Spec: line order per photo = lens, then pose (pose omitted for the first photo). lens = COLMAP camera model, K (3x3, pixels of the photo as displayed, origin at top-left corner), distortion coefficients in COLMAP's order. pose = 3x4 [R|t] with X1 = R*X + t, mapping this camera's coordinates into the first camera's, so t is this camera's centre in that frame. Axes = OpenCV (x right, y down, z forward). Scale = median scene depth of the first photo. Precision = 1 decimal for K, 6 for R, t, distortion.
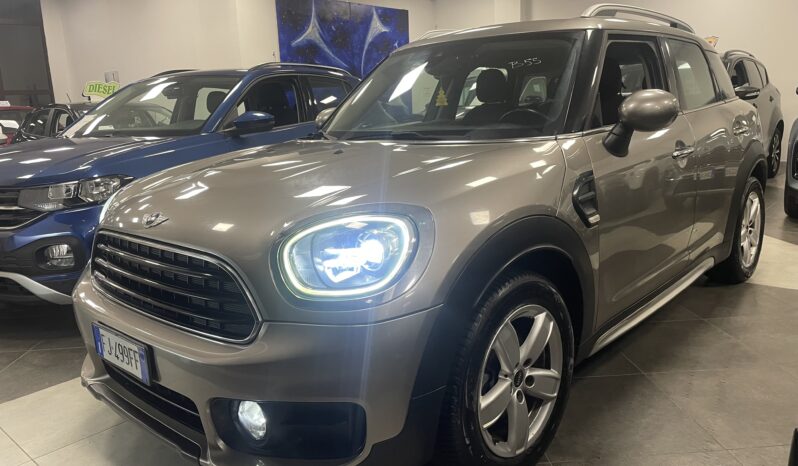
lens RADIAL K [[577.4, 0, 400.1], [0, 577.4, 231.1], [0, 0, 1]] dist [0.045621, -0.073623]
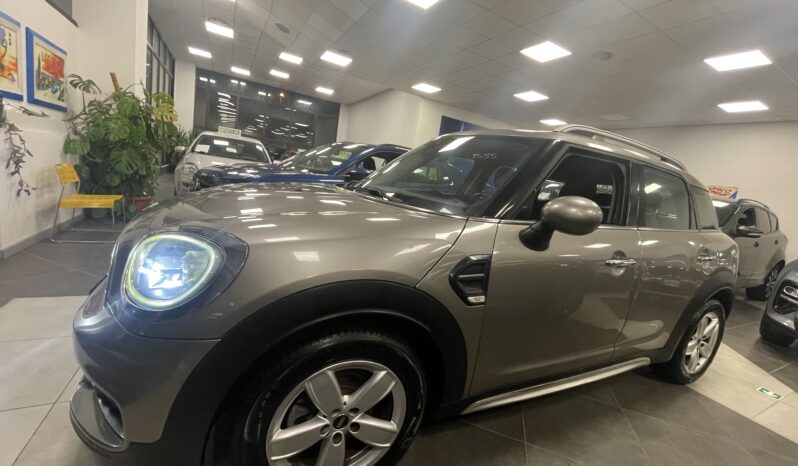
lens RADIAL K [[320.3, 0, 397.3], [0, 320.3, 228.7], [0, 0, 1]] dist [-0.006239, 0.000177]
pose [[0.919209, 0.251318, -0.303140, 0.239044], [-0.268156, 0.963266, -0.014532, -0.067524], [0.288352, 0.094647, 0.952835, 0.264015]]
